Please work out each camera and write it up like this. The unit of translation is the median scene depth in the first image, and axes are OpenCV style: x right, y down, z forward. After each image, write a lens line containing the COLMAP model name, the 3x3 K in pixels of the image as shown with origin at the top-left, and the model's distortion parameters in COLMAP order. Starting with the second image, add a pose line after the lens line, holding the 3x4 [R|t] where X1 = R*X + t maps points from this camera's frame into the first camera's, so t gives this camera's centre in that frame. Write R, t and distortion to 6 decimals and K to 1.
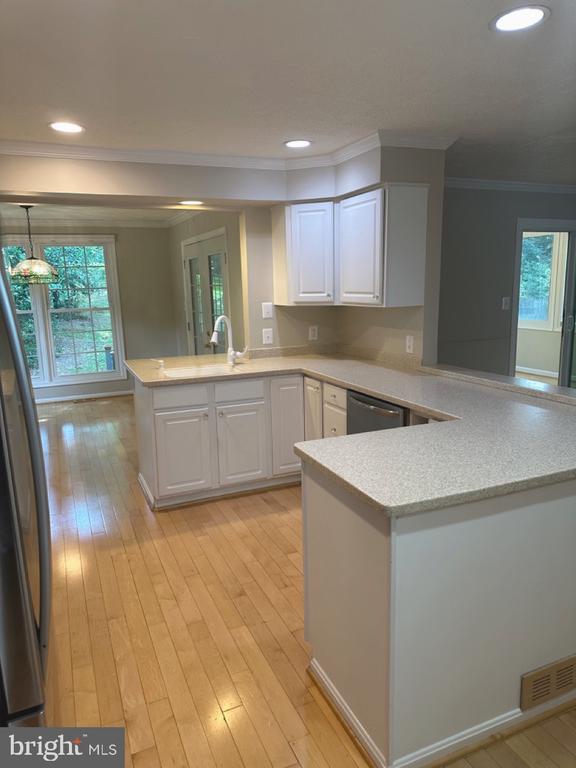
lens RADIAL K [[531.9, 0, 292.1], [0, 531.9, 385.2], [0, 0, 1]] dist [0.119857, -0.185868]
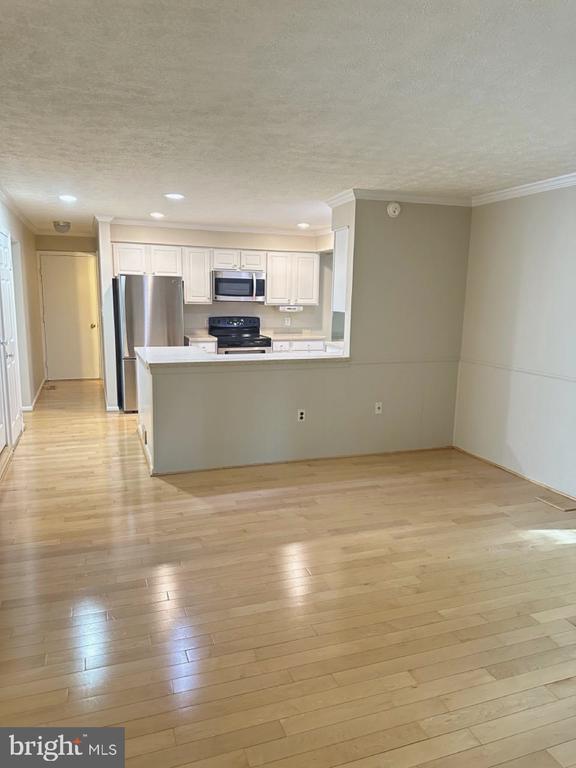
lens RADIAL K [[531.9, 0, 292.1], [0, 531.9, 385.2], [0, 0, 1]] dist [0.119857, -0.185868]
pose [[-0.067784, 0.184450, -0.980502, 1.446378], [-0.203330, 0.959583, 0.194571, -0.183331], [0.976761, 0.212555, -0.027540, 0.848263]]
